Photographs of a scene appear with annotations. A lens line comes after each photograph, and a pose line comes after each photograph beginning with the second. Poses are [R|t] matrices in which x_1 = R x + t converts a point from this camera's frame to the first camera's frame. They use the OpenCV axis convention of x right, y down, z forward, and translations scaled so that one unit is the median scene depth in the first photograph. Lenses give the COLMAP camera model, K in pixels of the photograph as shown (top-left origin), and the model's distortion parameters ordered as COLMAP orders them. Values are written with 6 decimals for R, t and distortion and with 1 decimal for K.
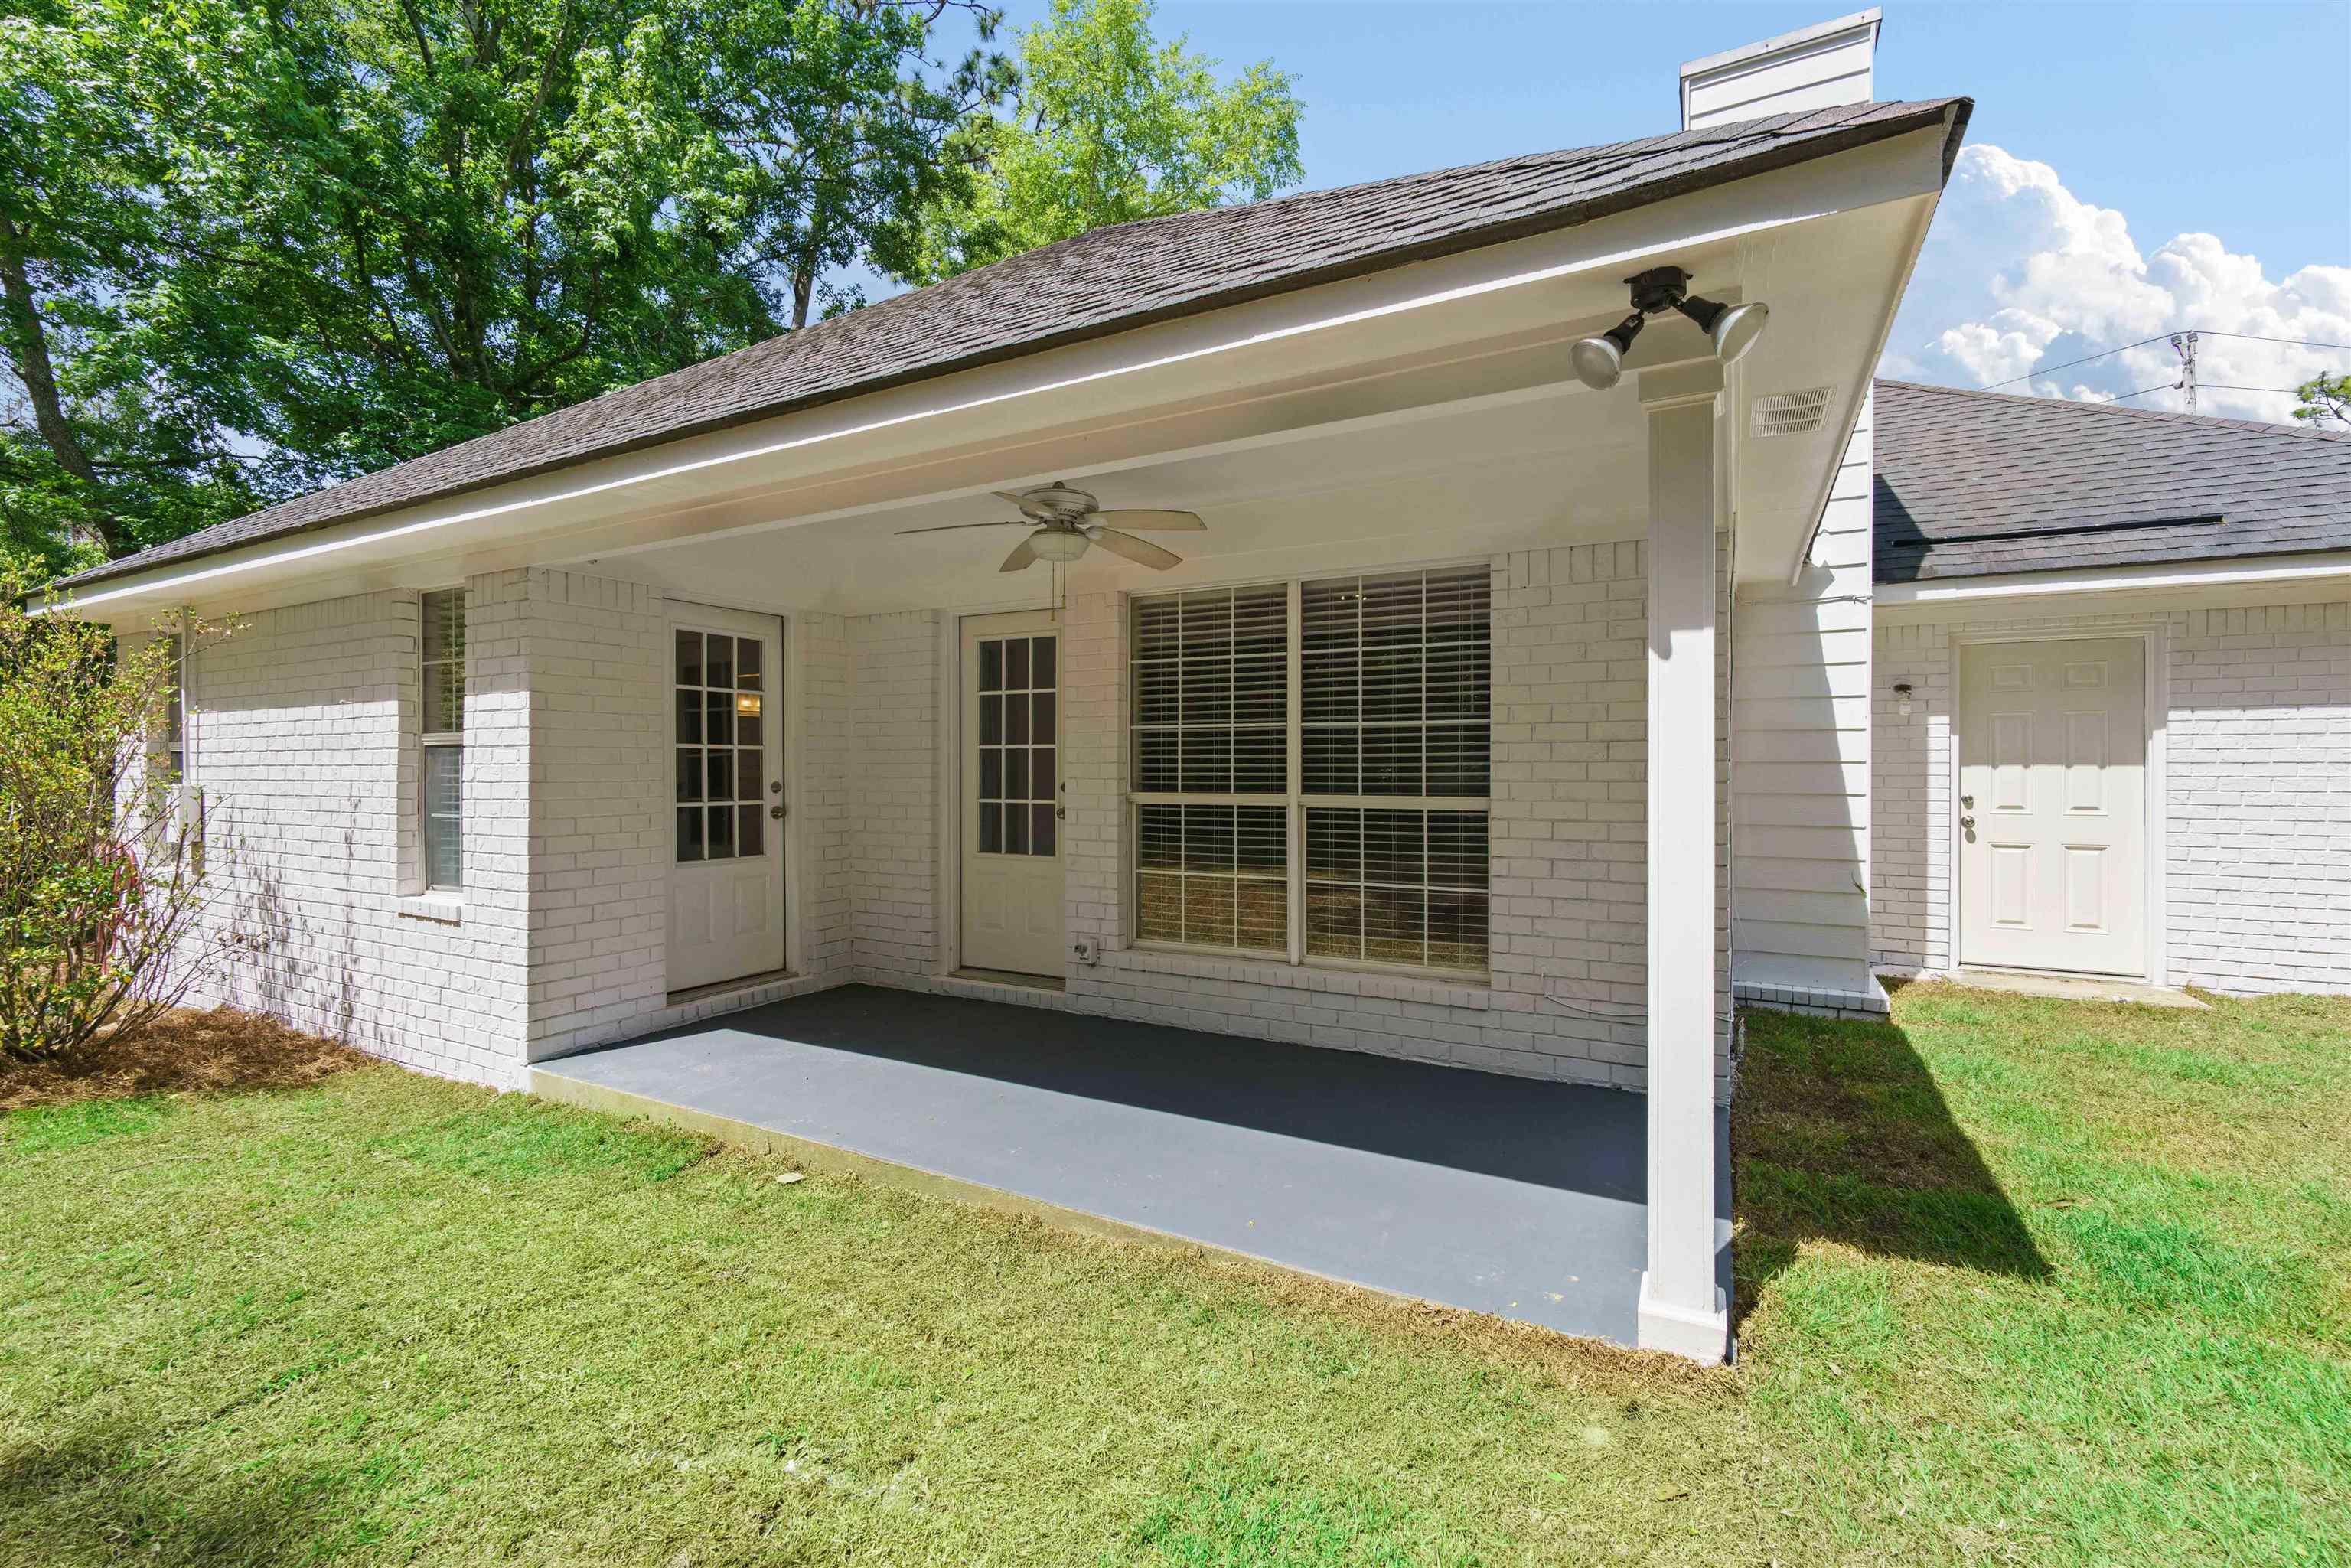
lens RADIAL K [[1017.9, 0, 1172.8], [0, 1017.9, 782.0], [0, 0, 1]] dist [-0.001080, -0.000955]
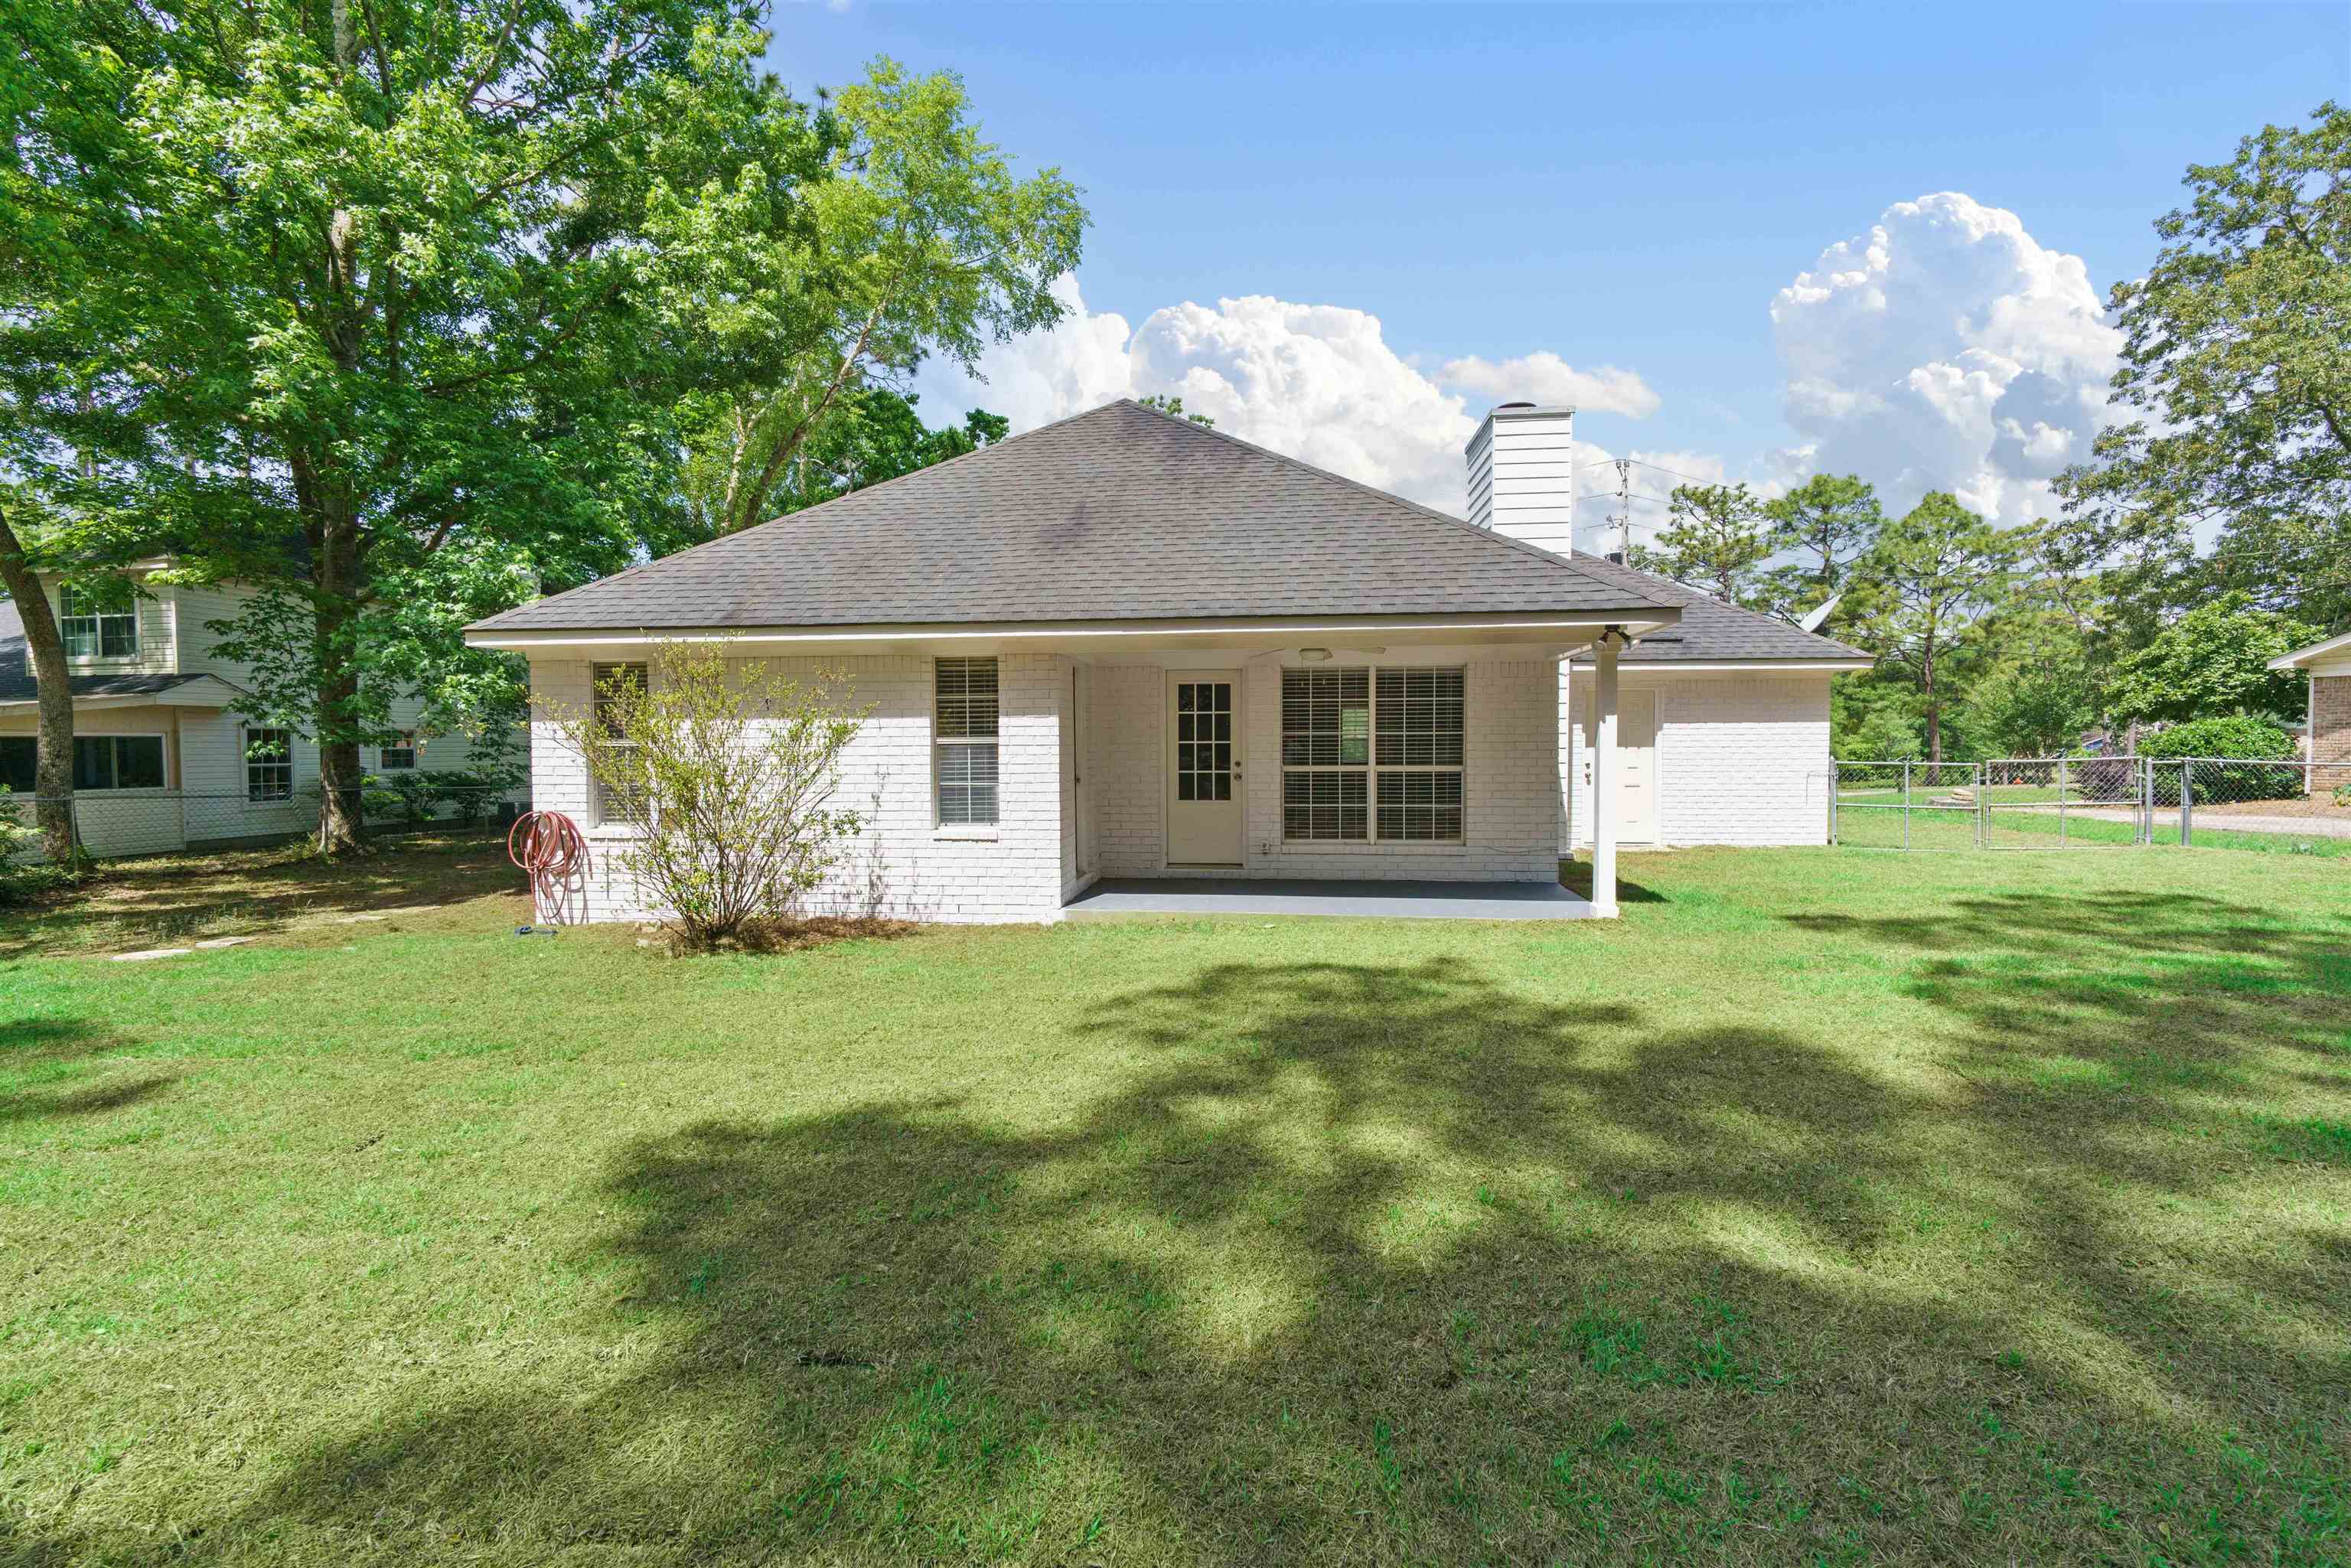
lens RADIAL K [[1017.9, 0, 1175.9], [0, 1017.9, 775.9], [0, 0, 1]] dist [-0.001080, -0.000955]
pose [[0.923435, -0.016780, 0.383387, -0.930795], [0.009262, 0.999727, 0.021446, -0.013542], [-0.383642, -0.016252, 0.923339, -0.706619]]
